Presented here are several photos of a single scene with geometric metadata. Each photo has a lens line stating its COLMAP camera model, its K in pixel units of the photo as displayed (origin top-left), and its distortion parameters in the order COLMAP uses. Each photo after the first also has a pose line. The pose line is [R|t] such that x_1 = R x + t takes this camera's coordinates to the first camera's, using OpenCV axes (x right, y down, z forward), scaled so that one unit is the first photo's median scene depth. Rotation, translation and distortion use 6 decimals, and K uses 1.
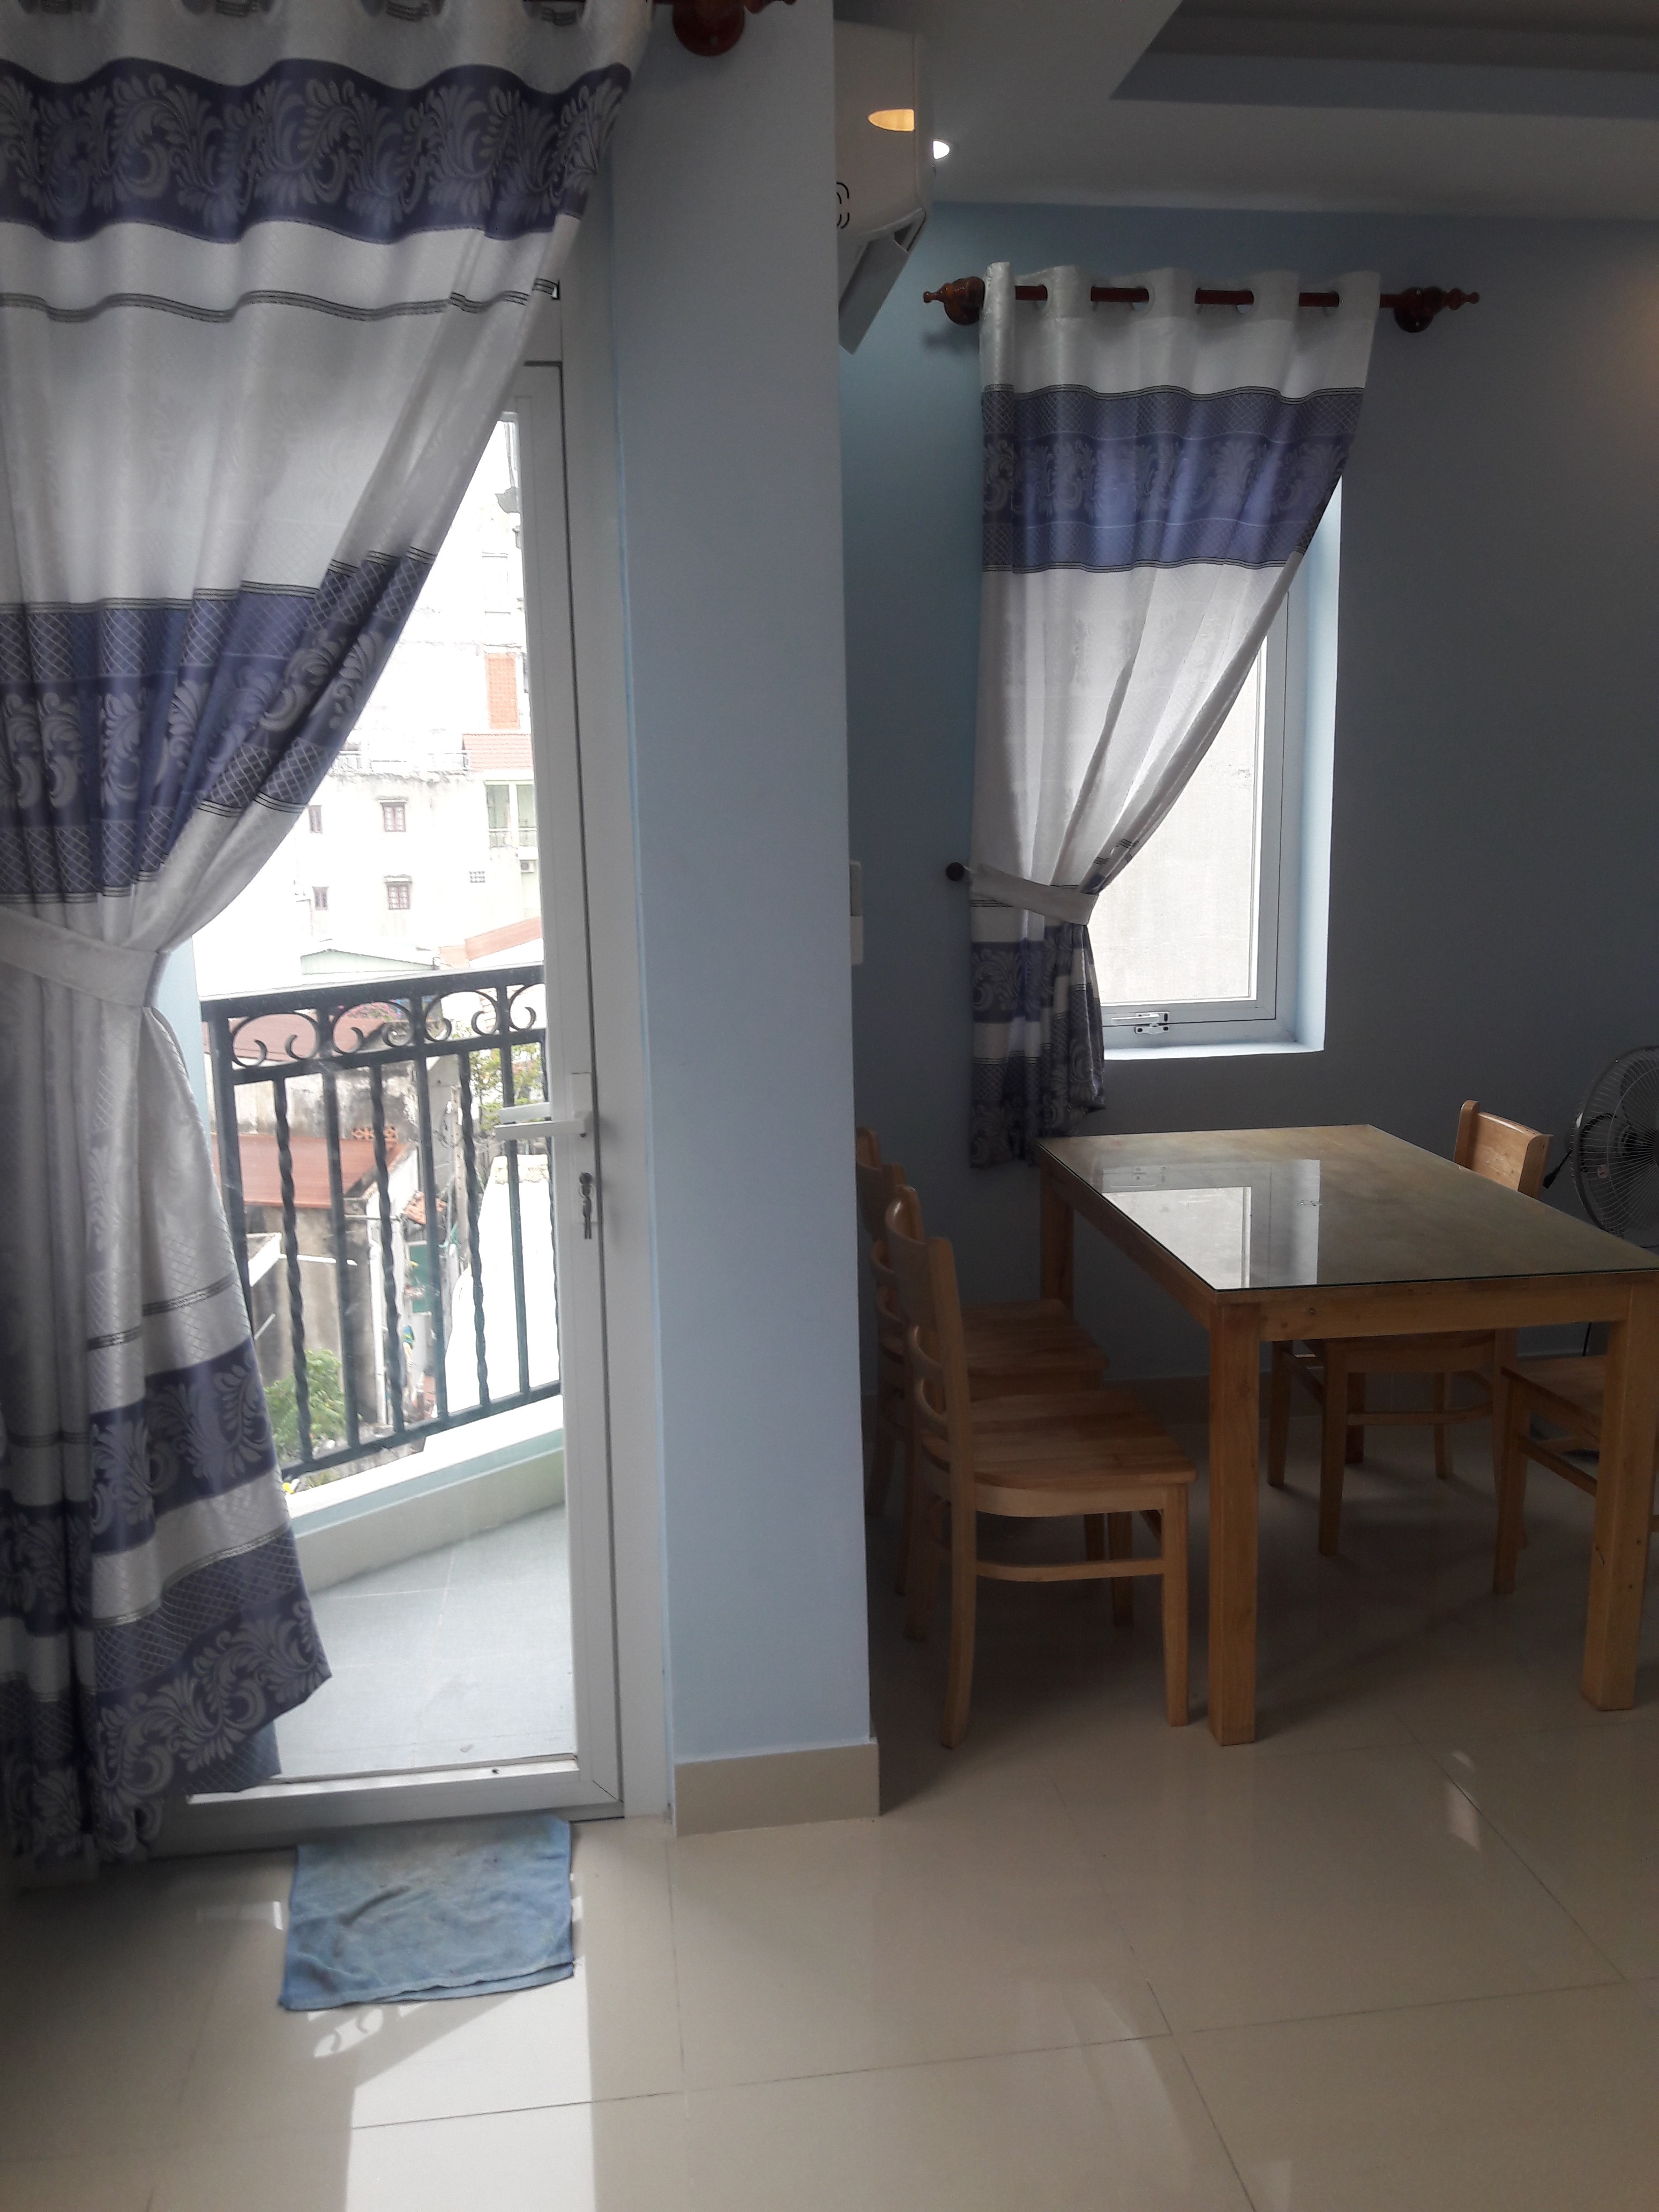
lens RADIAL K [[1806.2, 0, 839.1], [0, 1806.2, 1102.8], [0, 0, 1]] dist [0.112071, -0.275206]
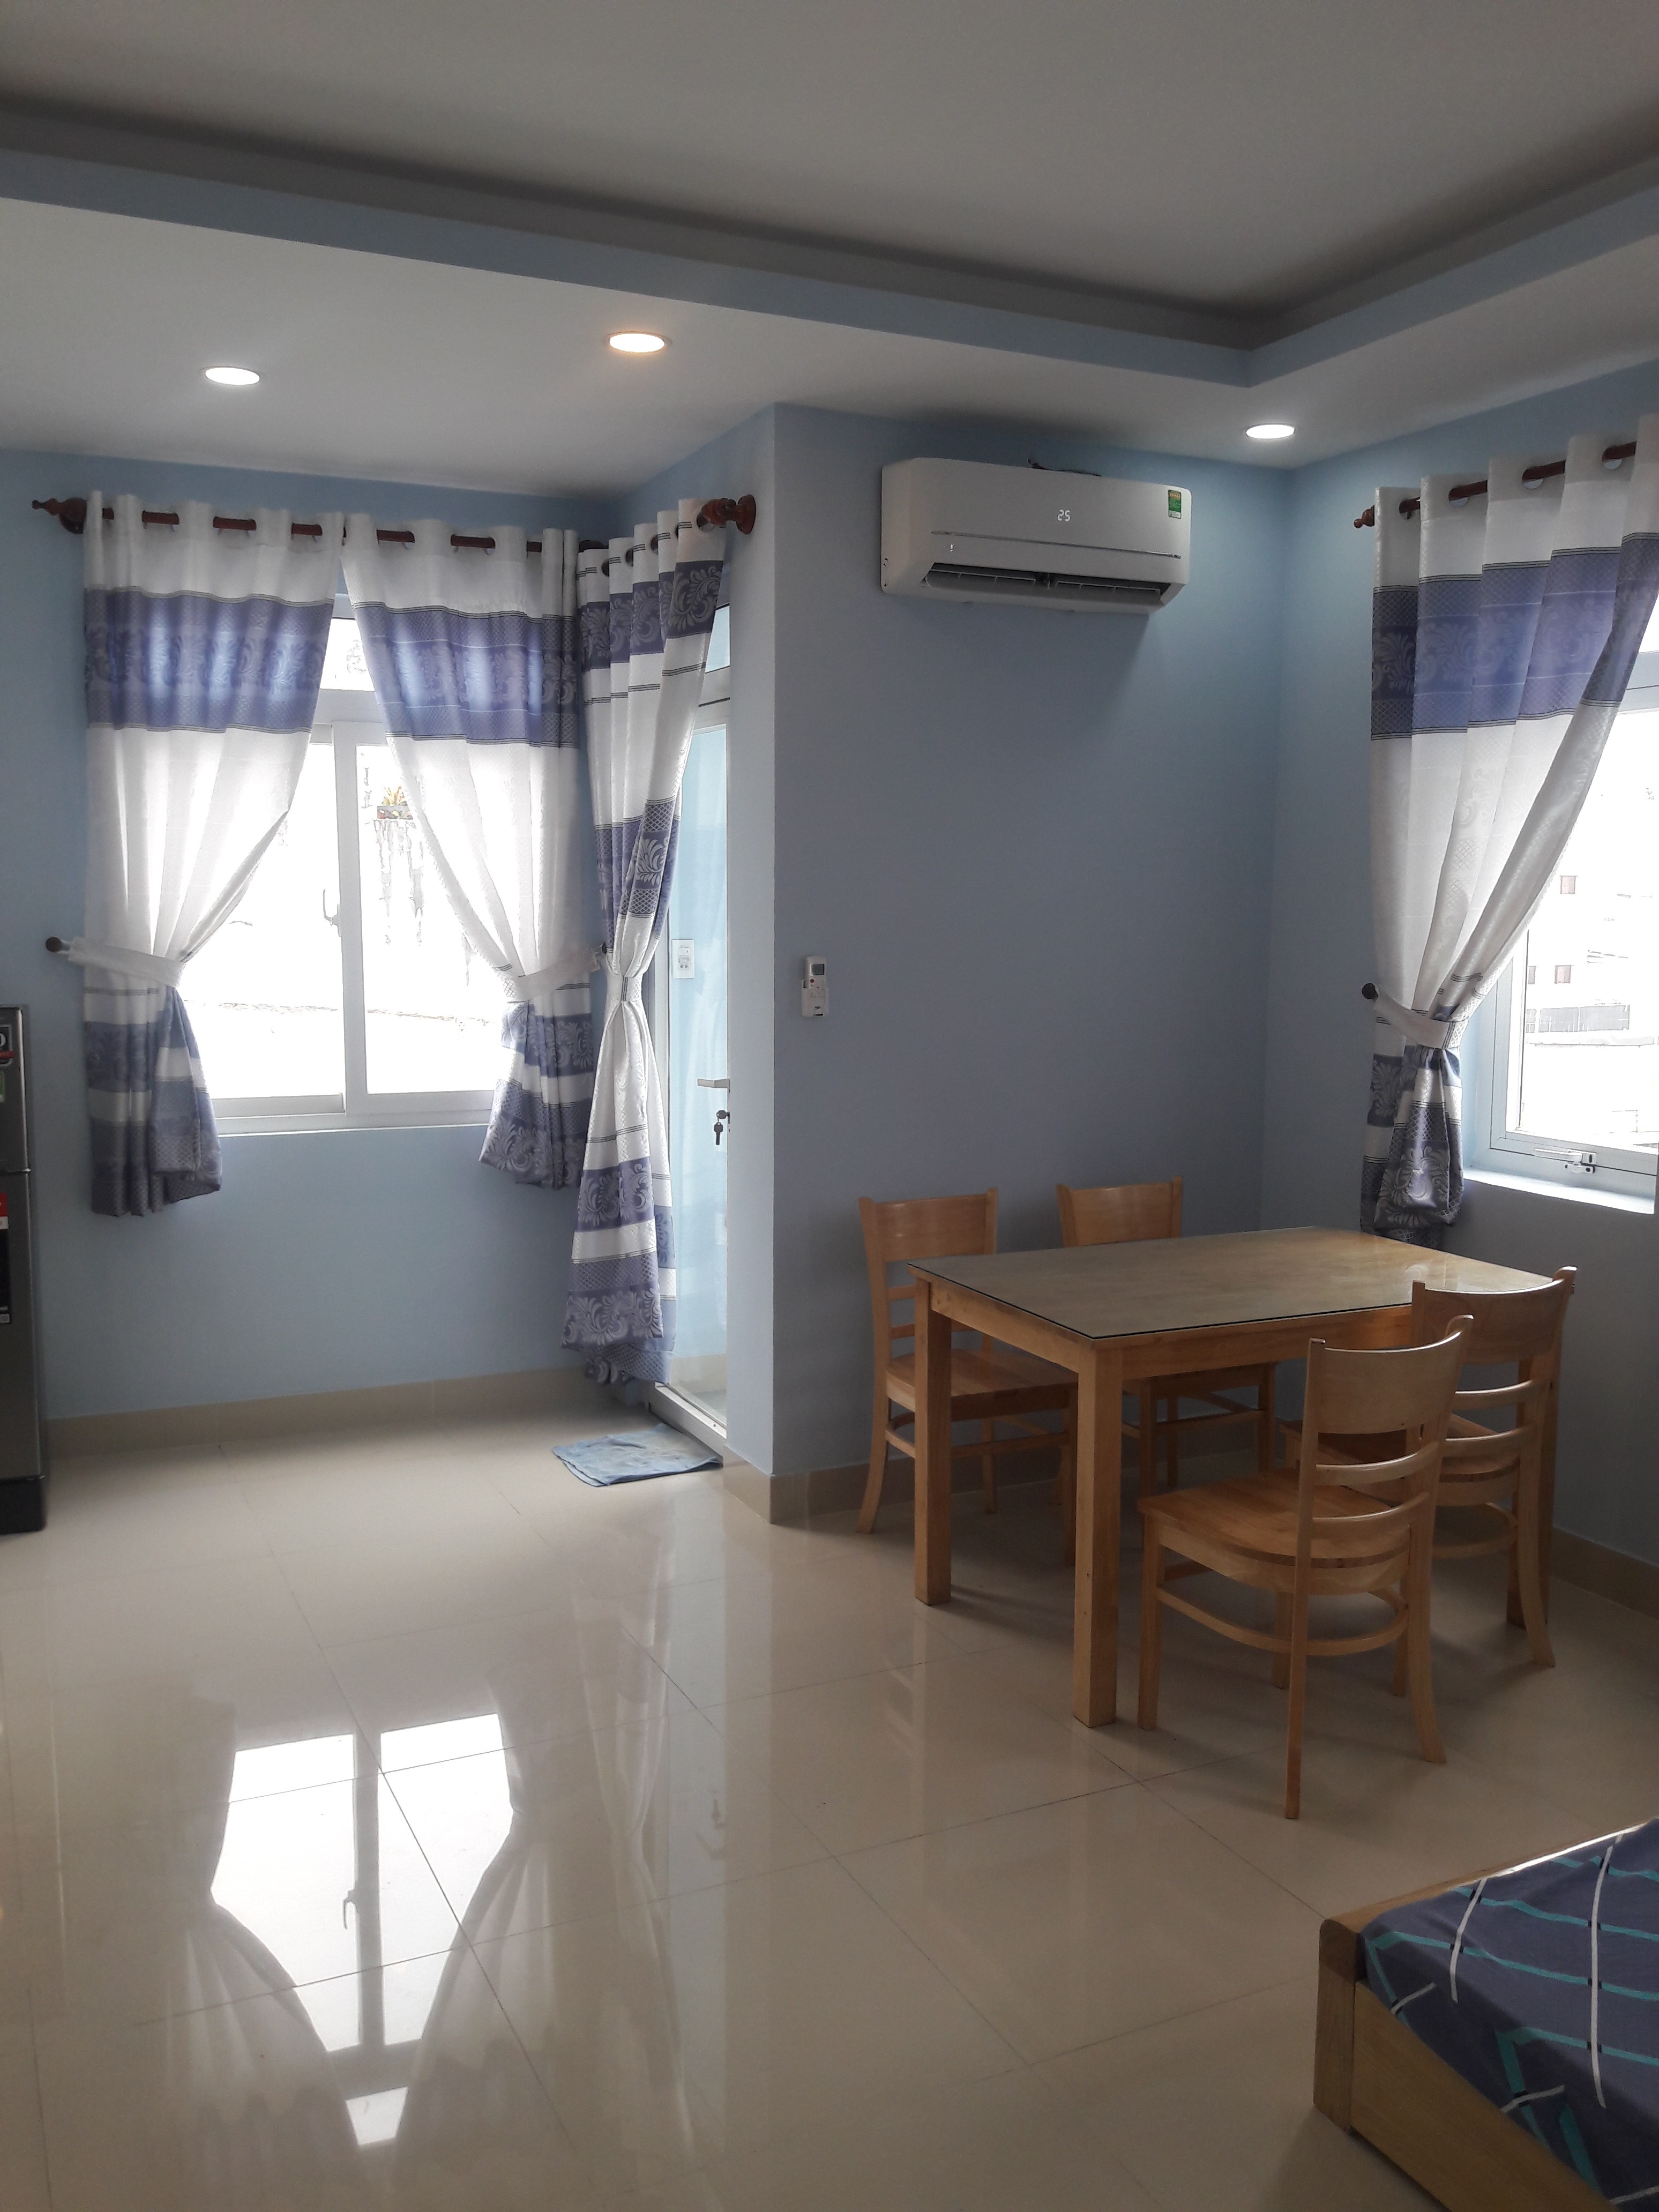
lens RADIAL K [[1806.2, 0, 839.1], [0, 1806.2, 1102.8], [0, 0, 1]] dist [0.112071, -0.275206]
pose [[0.317706, 0.128768, -0.939405, 1.130419], [-0.179810, 0.980940, 0.073650, -0.087235], [0.930984, 0.145516, 0.334804, 0.321425]]
